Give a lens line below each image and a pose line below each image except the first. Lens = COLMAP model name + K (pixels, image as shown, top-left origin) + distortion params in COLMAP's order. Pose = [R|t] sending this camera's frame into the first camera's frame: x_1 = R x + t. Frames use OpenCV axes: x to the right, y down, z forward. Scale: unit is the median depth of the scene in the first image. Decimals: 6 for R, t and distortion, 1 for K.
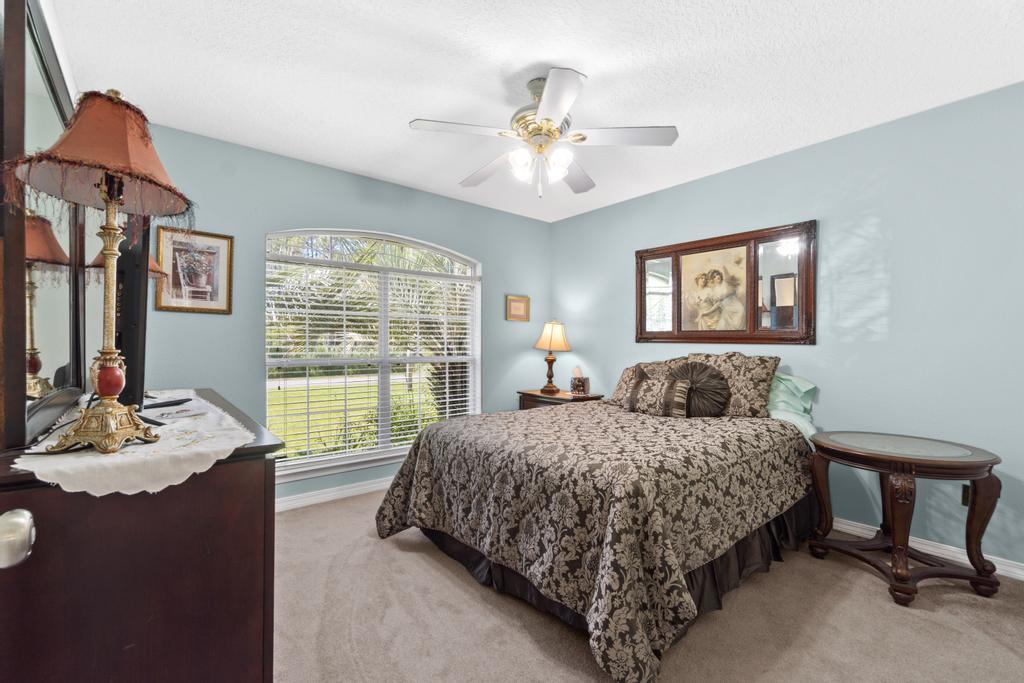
lens RADIAL K [[443.3, 0, 509.1], [0, 443.3, 342.1], [0, 0, 1]] dist [-0.003943, 0.001596]
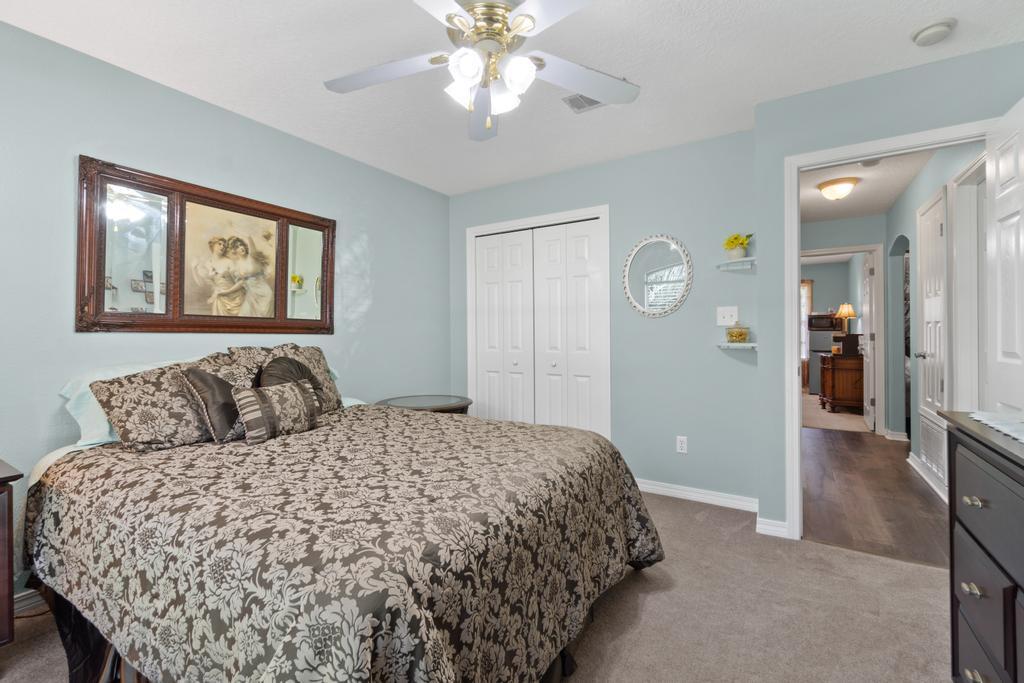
lens RADIAL K [[443.3, 0, 510.6], [0, 443.3, 333.8], [0, 0, 1]] dist [-0.003943, 0.001596]
pose [[-0.301724, -0.008108, 0.953361, -0.417610], [-0.006669, 0.999957, 0.006394, -0.004158], [-0.953372, -0.004429, -0.301765, 0.782325]]
